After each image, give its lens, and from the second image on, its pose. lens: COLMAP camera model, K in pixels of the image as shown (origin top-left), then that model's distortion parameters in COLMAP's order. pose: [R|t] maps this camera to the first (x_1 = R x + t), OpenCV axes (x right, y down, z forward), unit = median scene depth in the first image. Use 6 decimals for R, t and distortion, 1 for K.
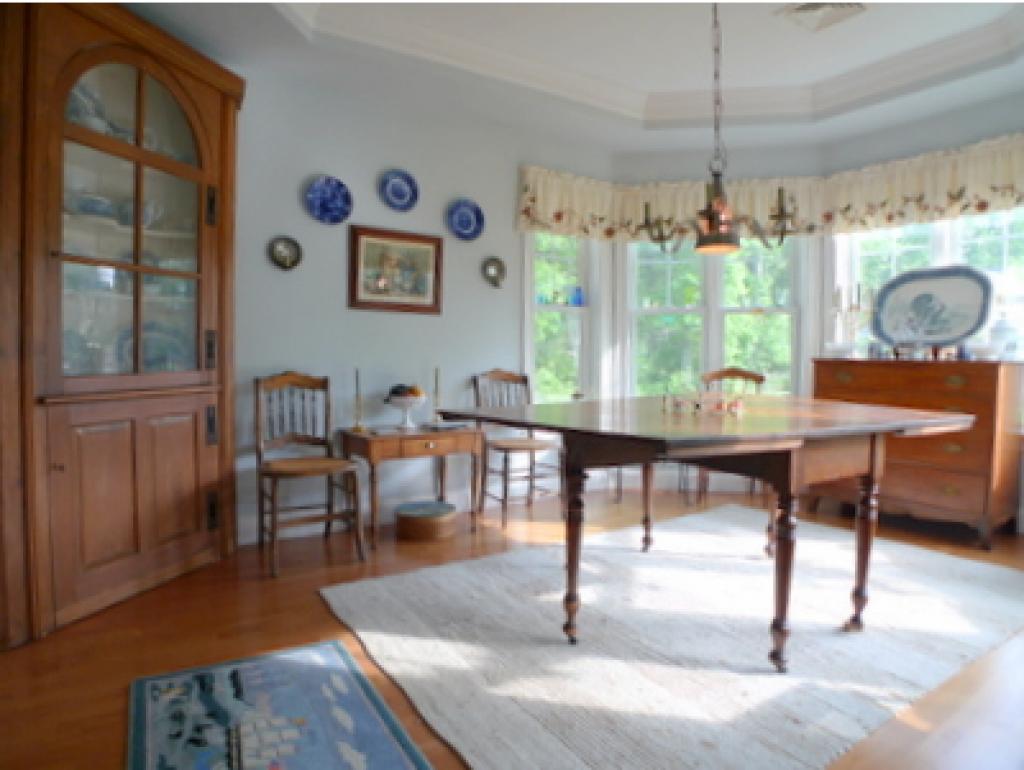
lens RADIAL K [[609.7, 0, 510.4], [0, 609.7, 370.8], [0, 0, 1]] dist [-0.065948, 0.001381]
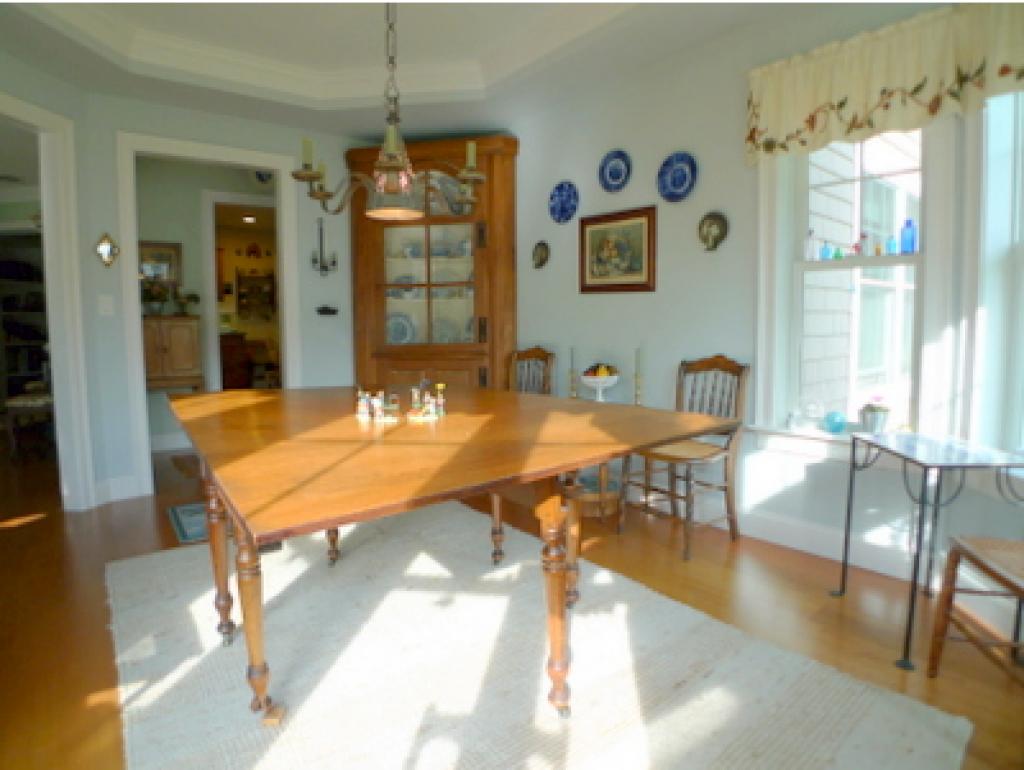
lens RADIAL K [[567.3, 0, 505.2], [0, 567.3, 376.3], [0, 0, 1]] dist [-0.080174, 0.014288]
pose [[0.101604, 0.088947, -0.990841, 0.760330], [-0.020376, 0.995972, 0.087318, -0.038628], [0.994616, 0.011317, 0.103007, 0.747470]]
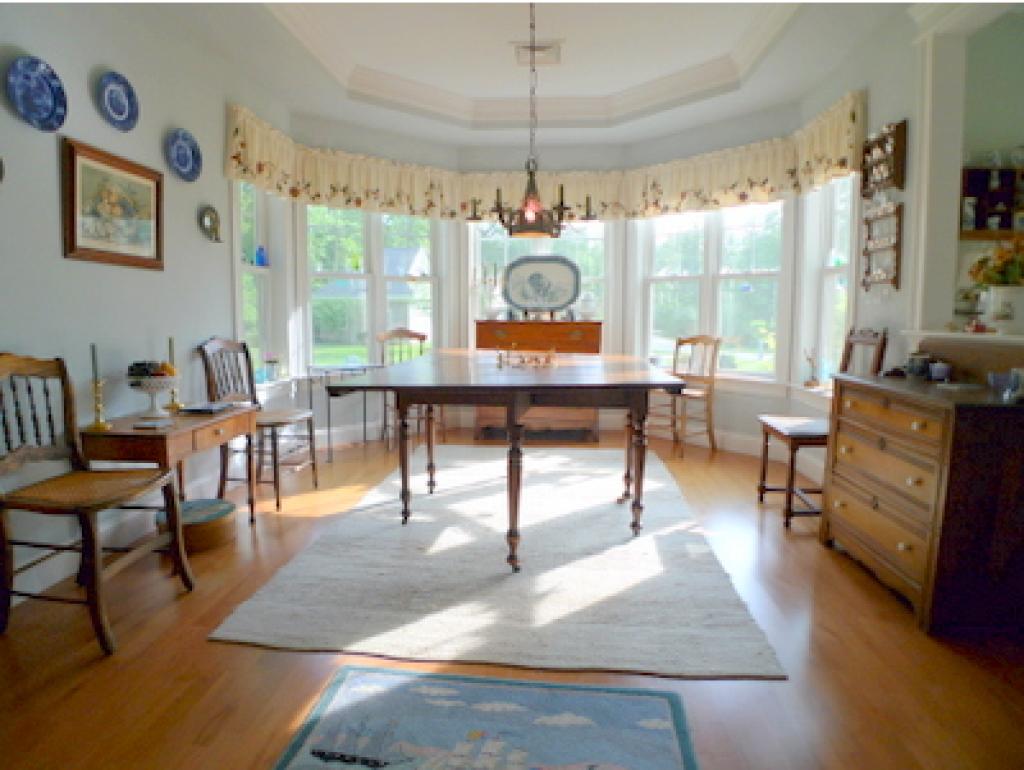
lens RADIAL K [[567.8, 0, 501.6], [0, 567.8, 369.3], [0, 0, 1]] dist [-0.060655, 0.001397]
pose [[0.624797, -0.078702, 0.776811, -0.442544], [0.020180, 0.996202, 0.084698, -0.018444], [-0.780527, -0.037243, 0.624012, 0.213380]]
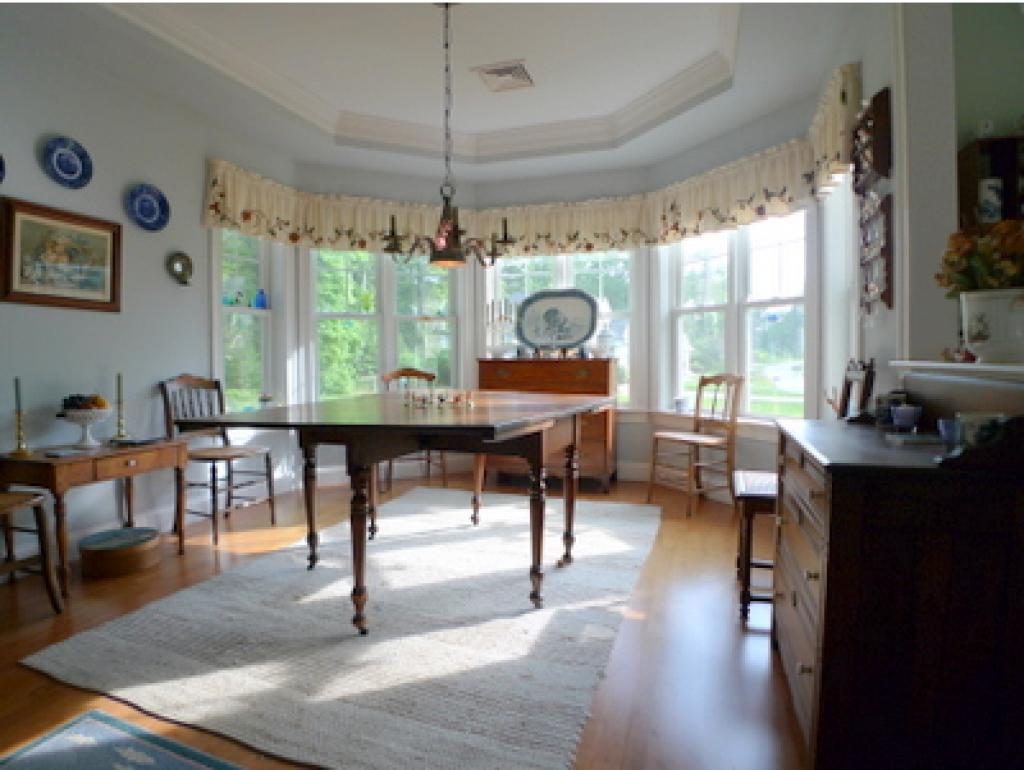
lens RADIAL K [[567.3, 0, 505.2], [0, 567.3, 376.3], [0, 0, 1]] dist [-0.080174, 0.014288]
pose [[0.795970, -0.027855, 0.604695, -0.161941], [0.024916, 0.999602, 0.013248, 0.001306], [-0.604823, 0.004521, 0.796347, 0.051864]]
